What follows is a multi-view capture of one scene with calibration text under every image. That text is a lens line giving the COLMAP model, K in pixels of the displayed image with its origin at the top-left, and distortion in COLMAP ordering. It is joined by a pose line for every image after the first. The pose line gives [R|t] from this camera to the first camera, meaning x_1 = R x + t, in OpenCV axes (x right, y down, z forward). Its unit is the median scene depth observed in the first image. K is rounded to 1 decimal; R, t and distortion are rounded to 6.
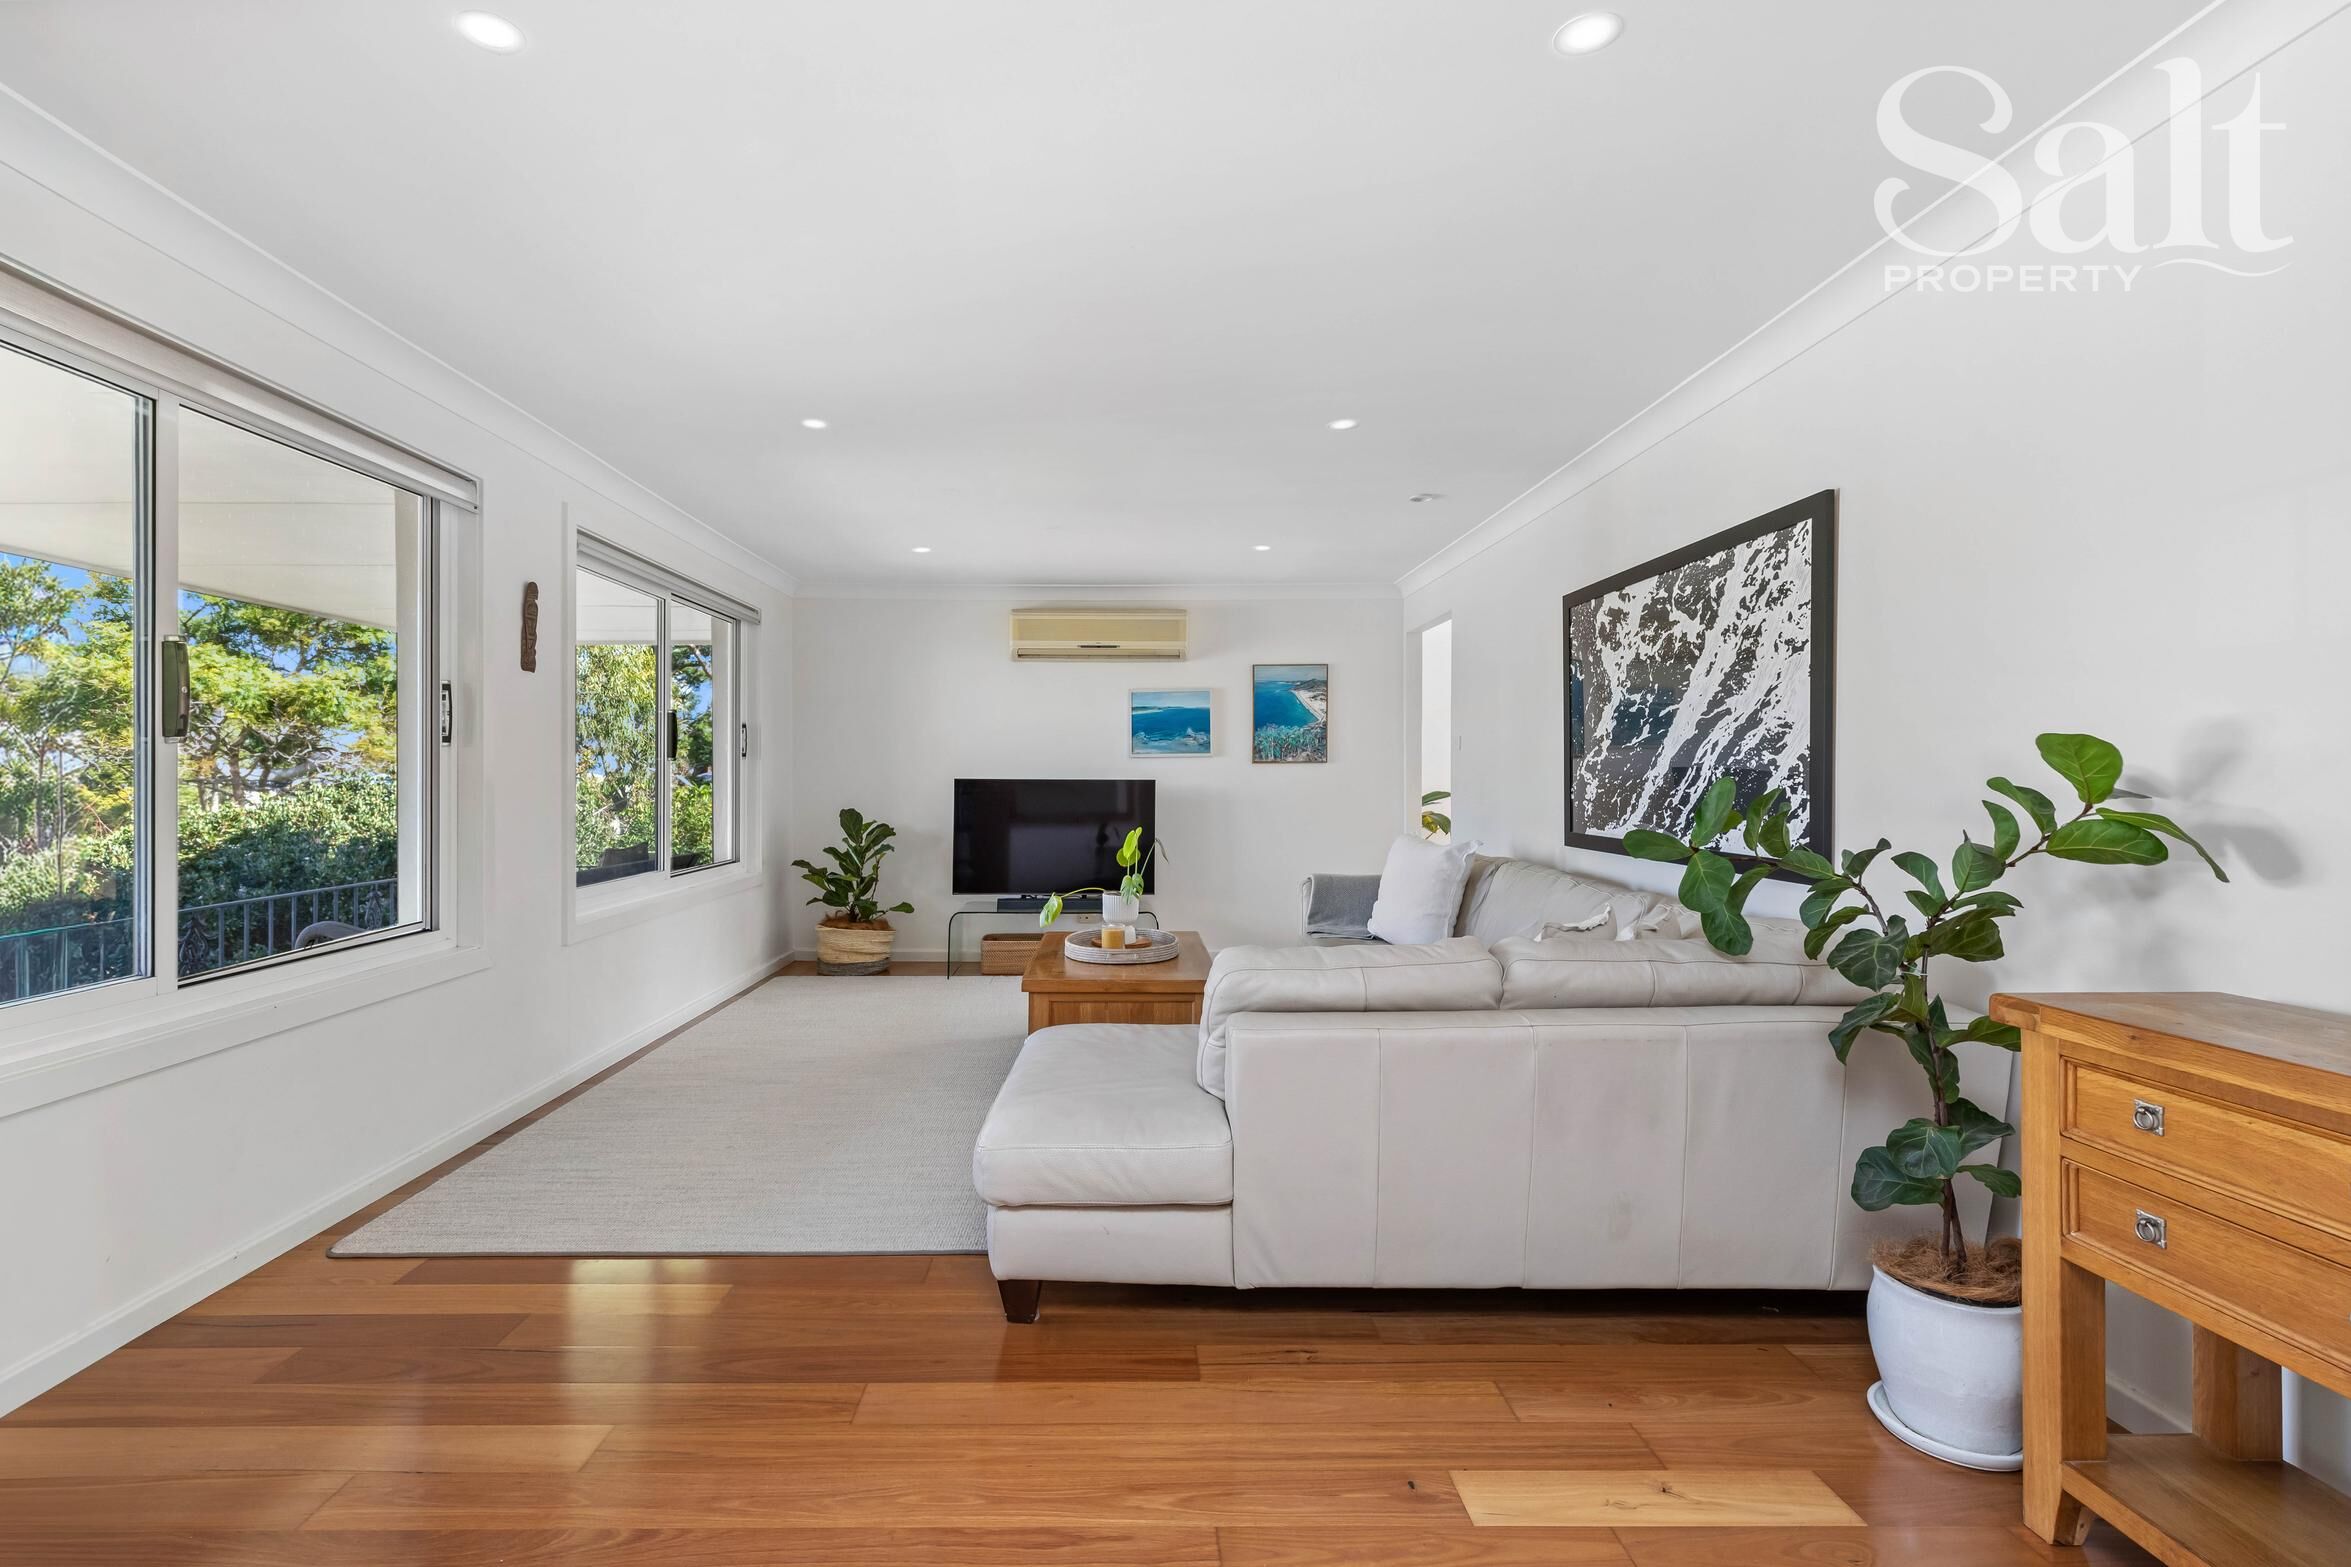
lens RADIAL K [[1035.0, 0, 1170.9], [0, 1035.0, 790.8], [0, 0, 1]] dist [0.001228, -0.000173]
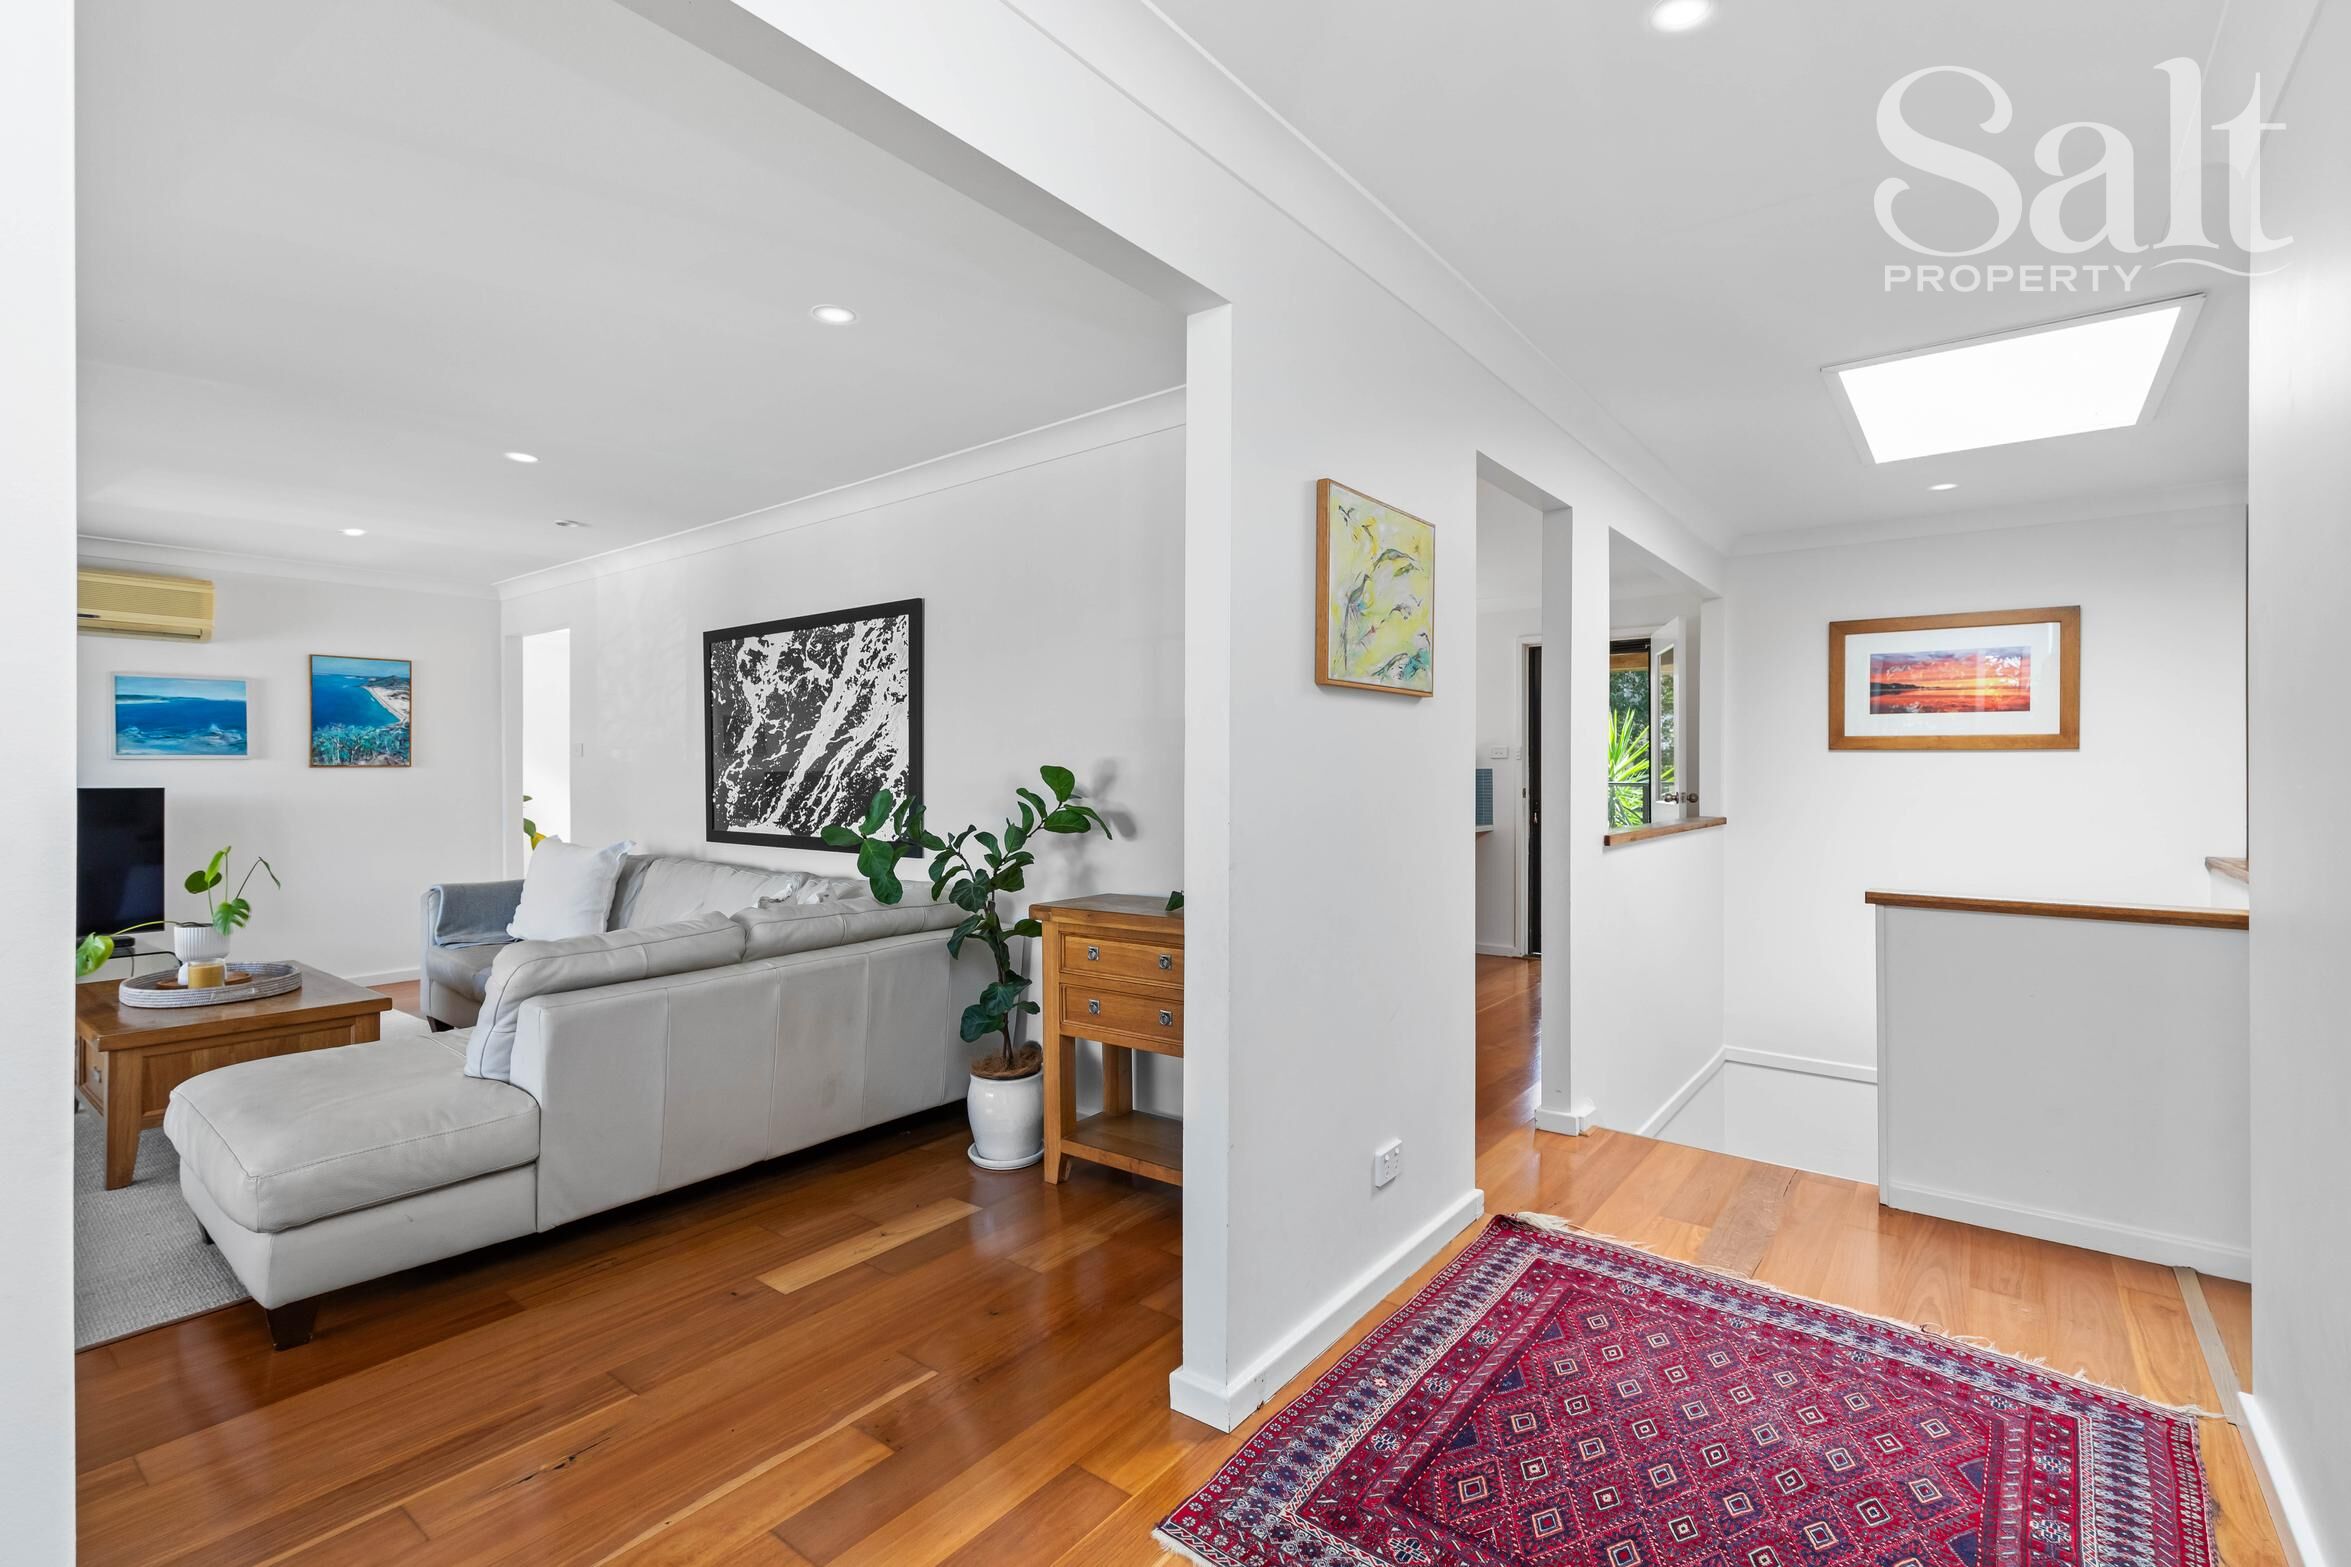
lens RADIAL K [[1073.8, 0, 1175.5], [0, 1073.8, 783.5], [0, 0, 1]] dist [-0.000567, -0.000108]
pose [[0.610081, -0.008350, 0.792295, -0.357173], [0.008947, 0.999953, 0.003649, -0.017816], [-0.792289, 0.004863, 0.610127, -0.242298]]
